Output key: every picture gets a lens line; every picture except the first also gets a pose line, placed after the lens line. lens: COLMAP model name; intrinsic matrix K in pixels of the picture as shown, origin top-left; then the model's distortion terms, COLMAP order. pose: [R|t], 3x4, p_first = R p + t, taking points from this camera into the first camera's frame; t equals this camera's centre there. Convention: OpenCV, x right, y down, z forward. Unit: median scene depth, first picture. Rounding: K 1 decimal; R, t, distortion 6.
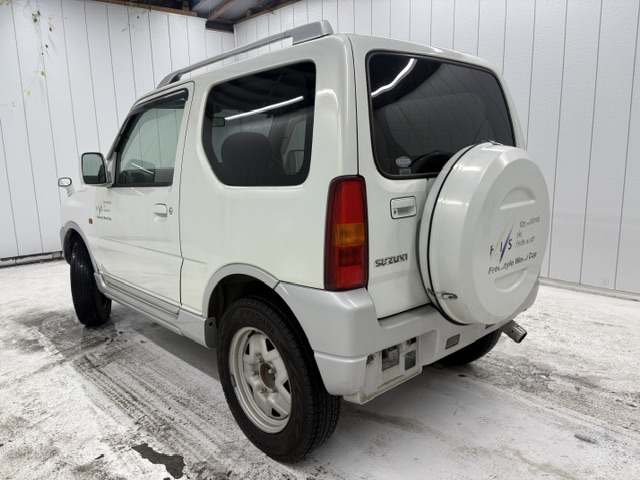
lens RADIAL K [[484.9, 0, 320.1], [0, 484.9, 241.2], [0, 0, 1]] dist [0.027655, -0.051679]
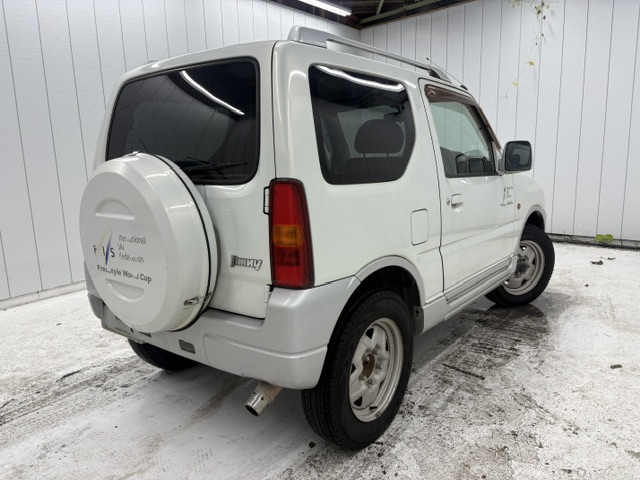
lens RADIAL K [[484.9, 0, 321.1], [0, 484.9, 243.0], [0, 0, 1]] dist [0.027655, -0.051679]
pose [[0.156093, 0.198630, -0.967565, 1.210689], [-0.146308, 0.973415, 0.176228, -0.216602], [0.976846, 0.114055, 0.181004, 1.033528]]
